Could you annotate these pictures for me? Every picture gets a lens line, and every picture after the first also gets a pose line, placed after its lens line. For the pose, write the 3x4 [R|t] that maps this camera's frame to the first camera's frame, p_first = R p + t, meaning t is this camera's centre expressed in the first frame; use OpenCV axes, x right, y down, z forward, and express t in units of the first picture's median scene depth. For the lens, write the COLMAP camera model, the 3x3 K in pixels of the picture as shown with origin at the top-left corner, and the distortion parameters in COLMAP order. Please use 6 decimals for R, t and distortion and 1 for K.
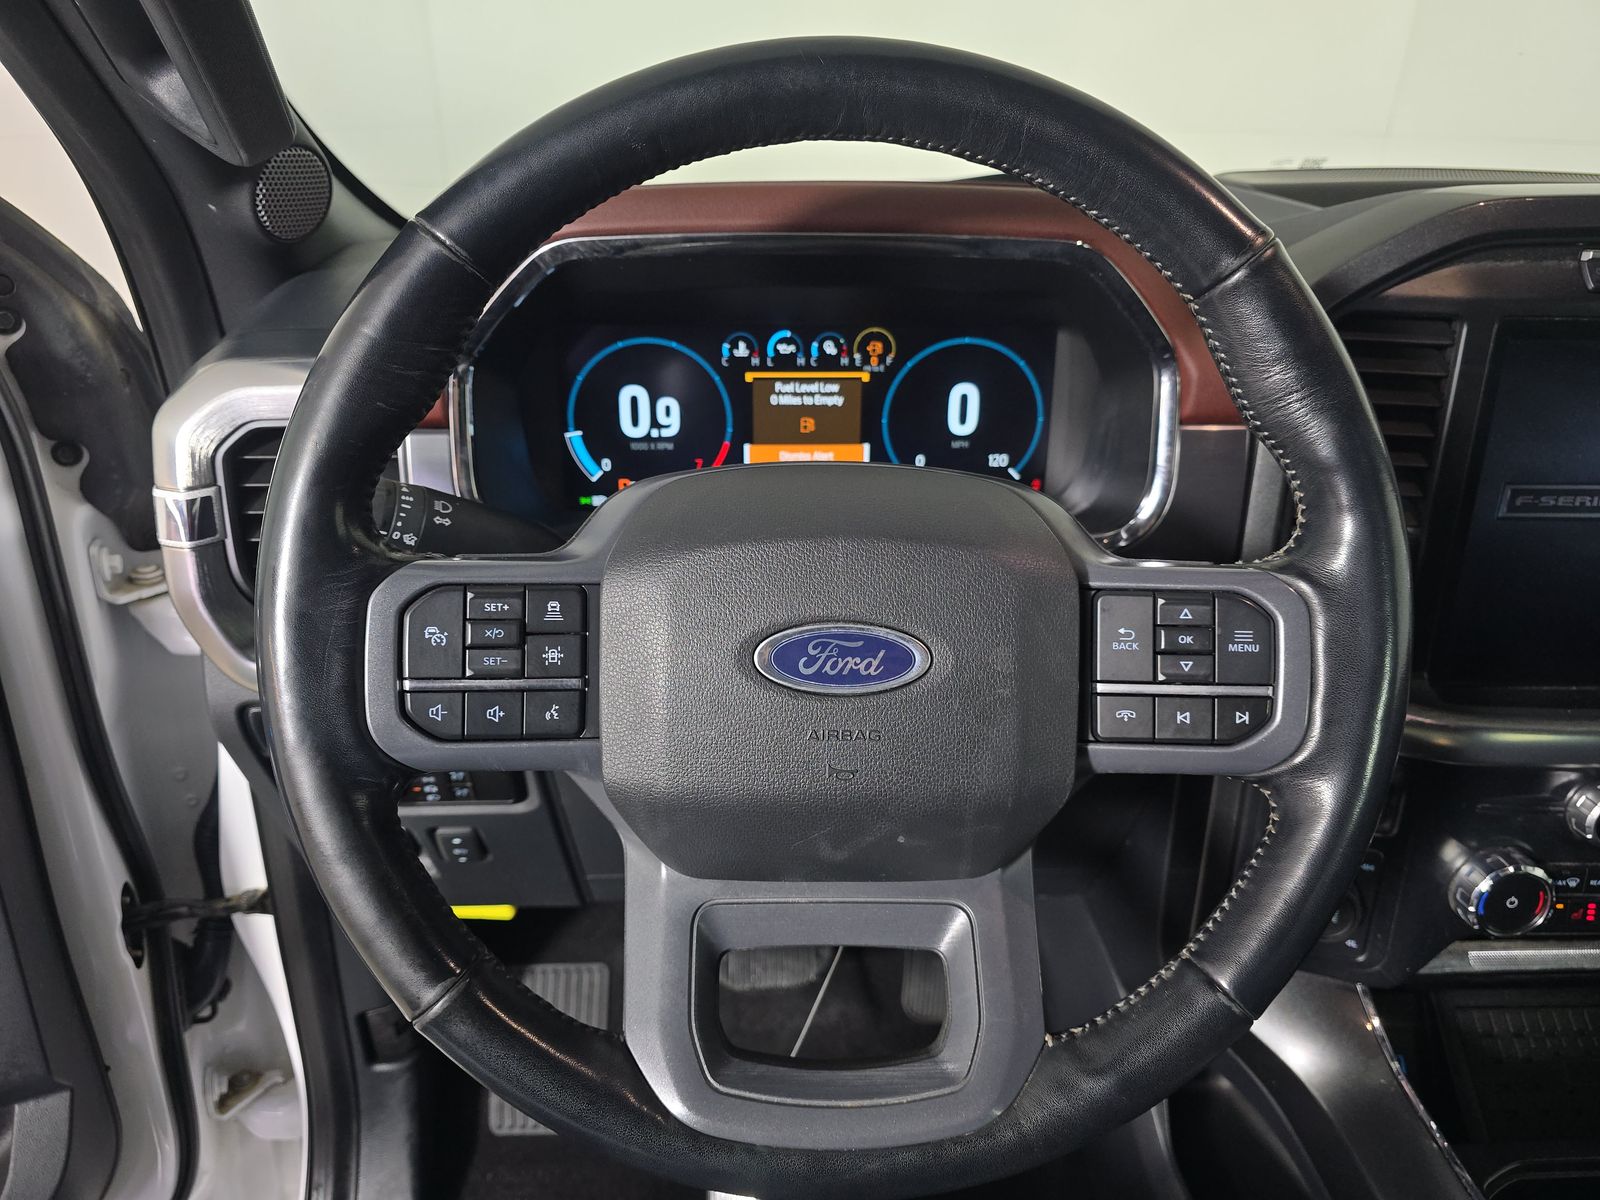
lens RADIAL K [[1071.4, 0, 798.0], [0, 1071.4, 614.7], [0, 0, 1]] dist [0.050476, -0.066159]
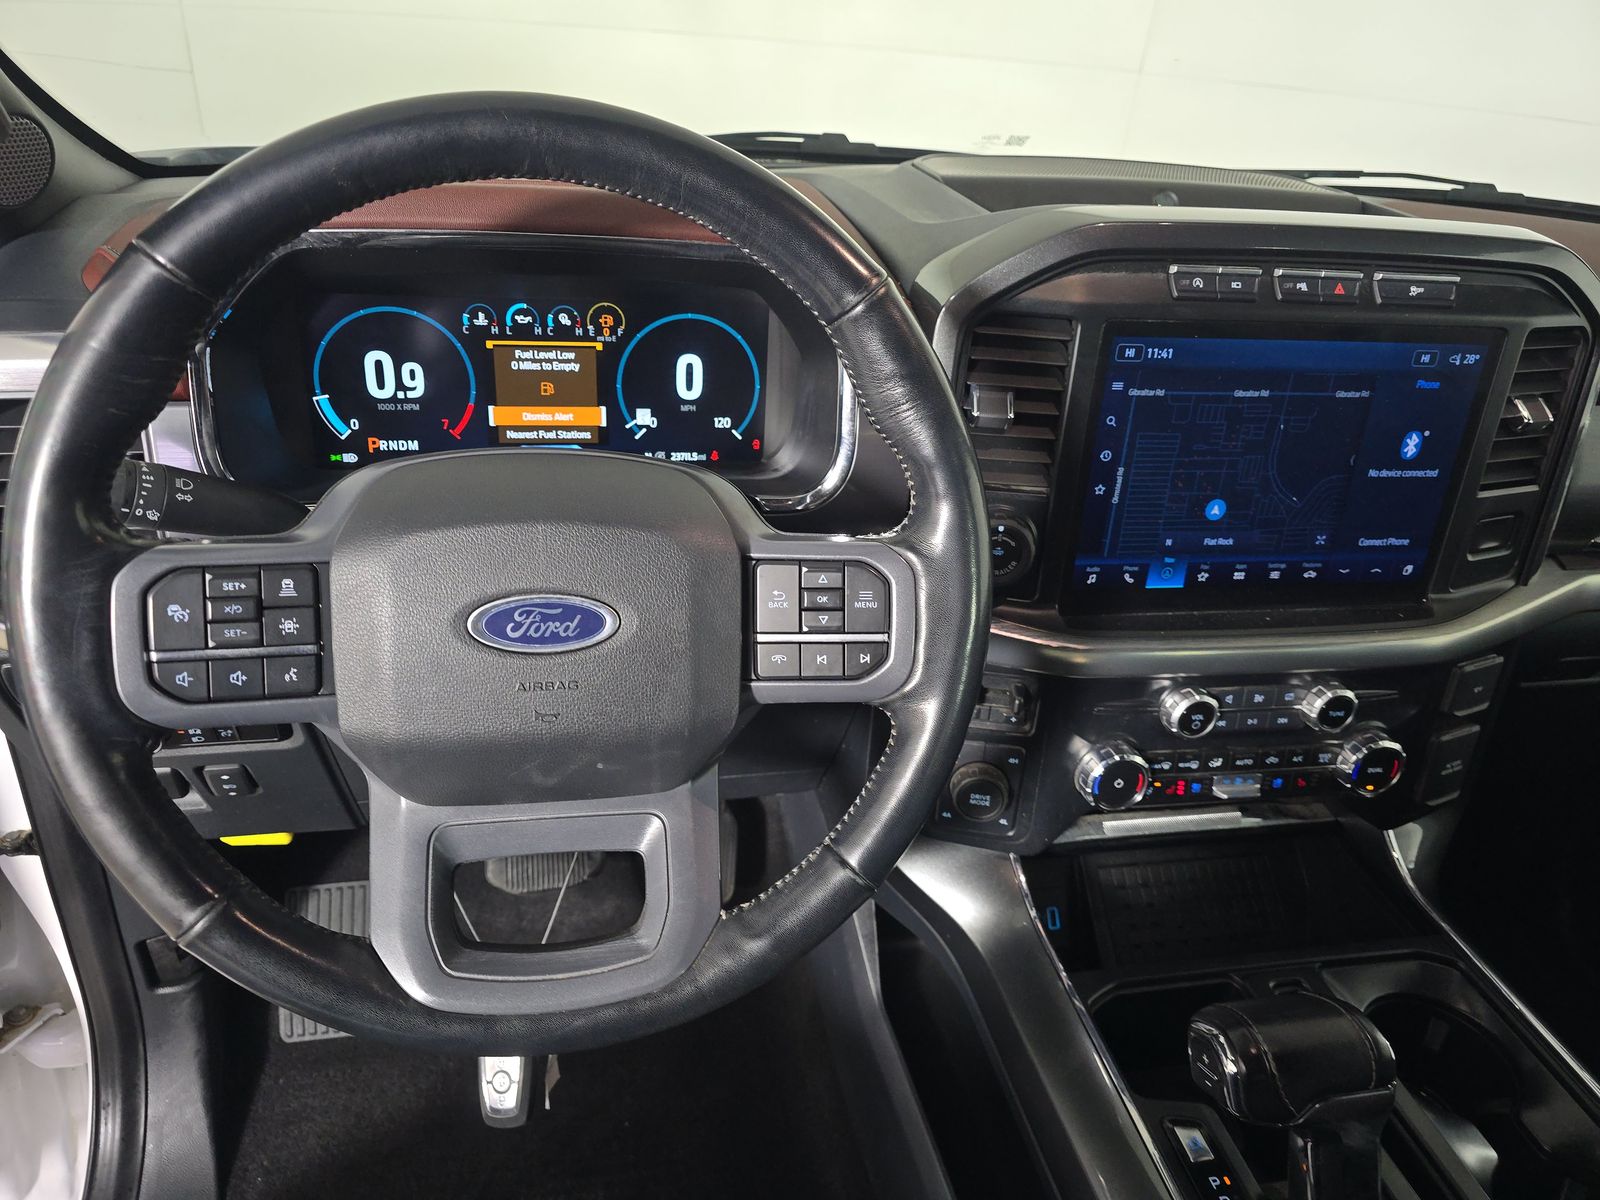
lens RADIAL K [[1087.9, 0, 804.1], [0, 1087.9, 601.5], [0, 0, 1]] dist [0.048253, -0.047049]
pose [[0.986047, -0.025226, 0.164546, 0.097654], [0.011541, 0.996433, 0.083599, -0.062940], [-0.166068, -0.080534, 0.982820, -0.197794]]
